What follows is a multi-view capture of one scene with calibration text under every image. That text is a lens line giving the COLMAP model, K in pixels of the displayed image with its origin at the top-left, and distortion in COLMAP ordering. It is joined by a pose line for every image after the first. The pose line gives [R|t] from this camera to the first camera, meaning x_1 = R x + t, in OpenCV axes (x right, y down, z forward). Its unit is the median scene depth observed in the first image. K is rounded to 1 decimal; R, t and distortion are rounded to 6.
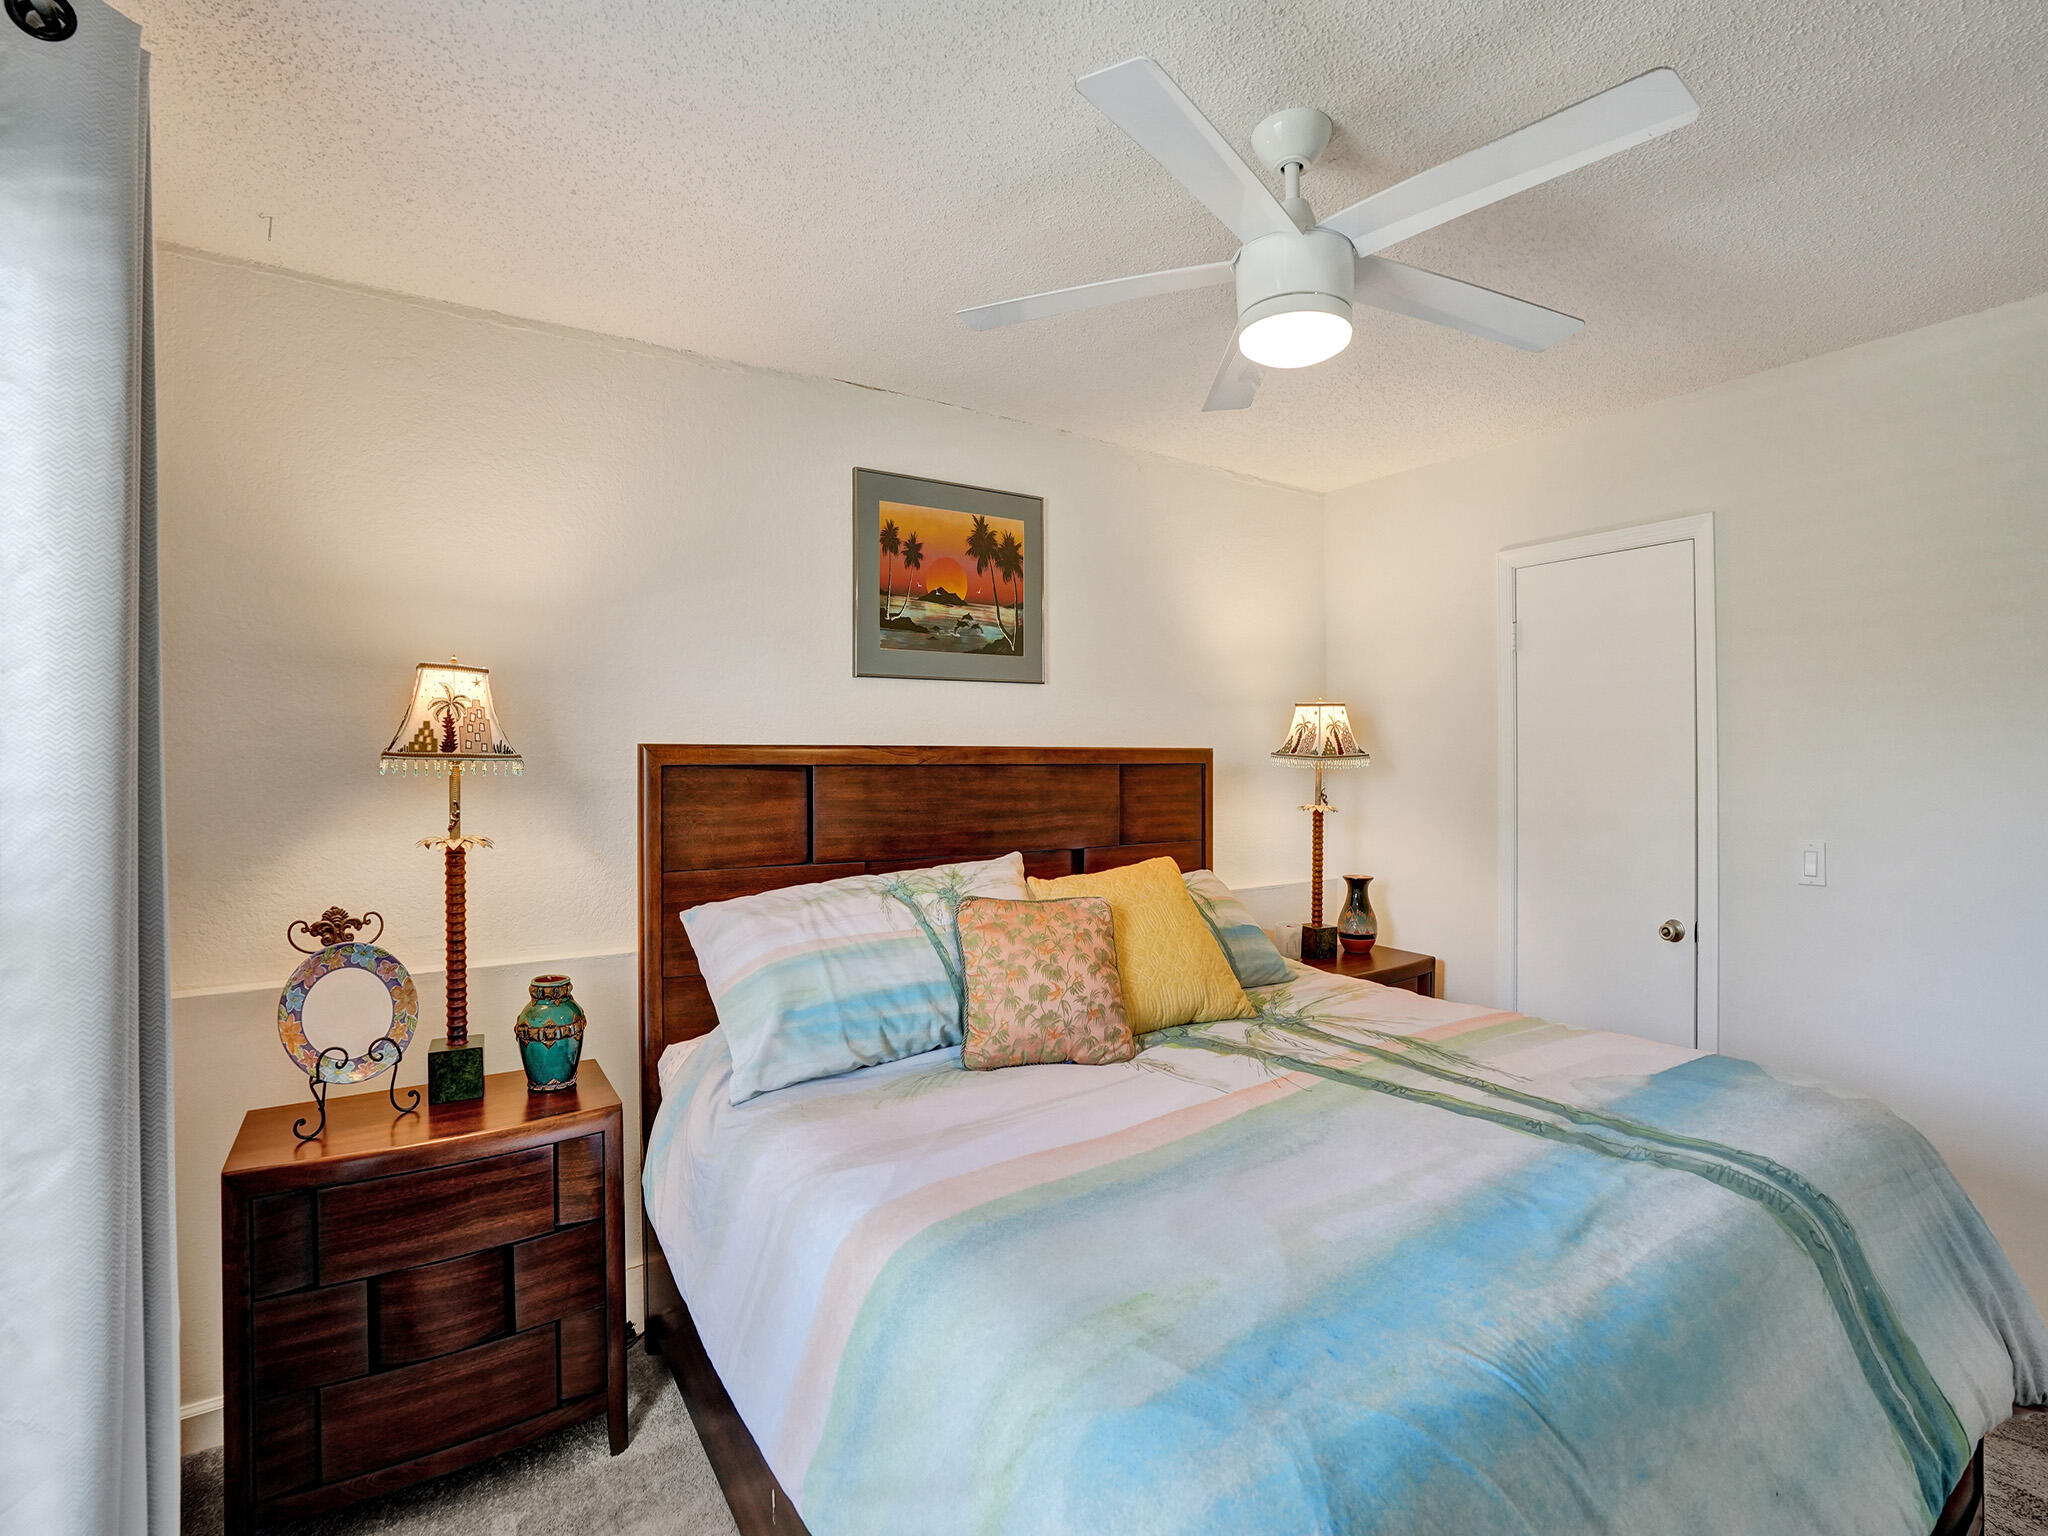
lens RADIAL K [[987.9, 0, 1022.7], [0, 987.9, 760.3], [0, 0, 1]] dist [-0.038566, 0.000720]
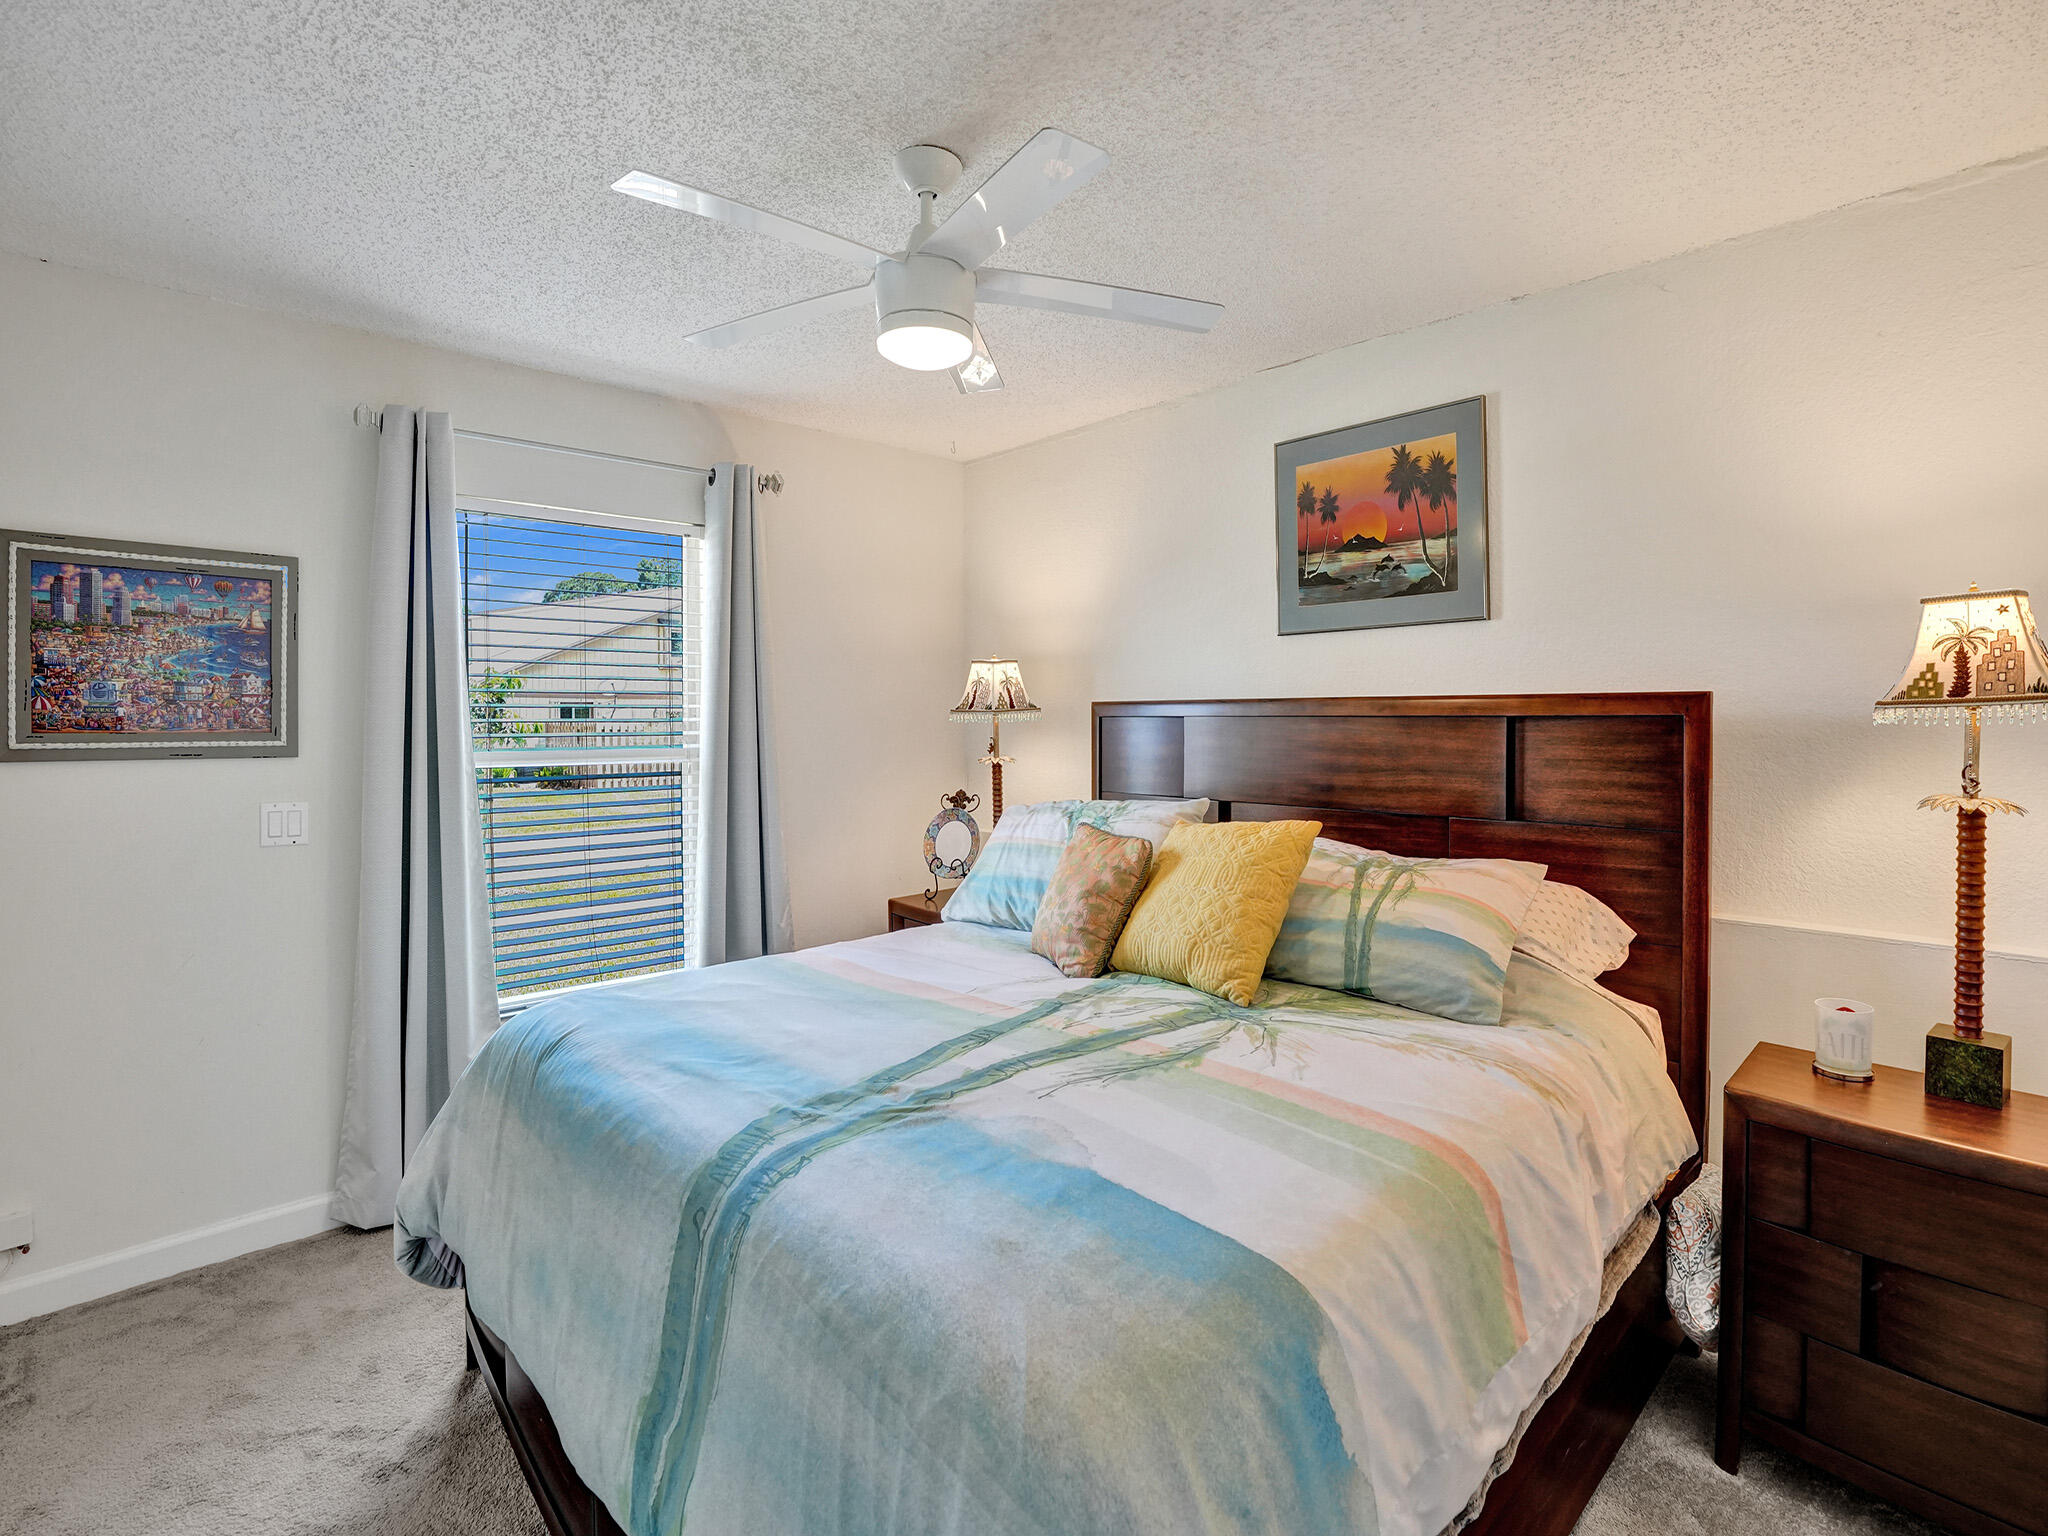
lens RADIAL K [[946.9, 0, 1023.6], [0, 946.9, 751.7], [0, 0, 1]] dist [-0.055307, 0.021849]
pose [[0.185648, 0.040099, -0.981798, 0.774335], [0.006467, 0.999096, 0.042028, -0.001629], [0.982595, -0.014151, 0.185221, 0.499092]]
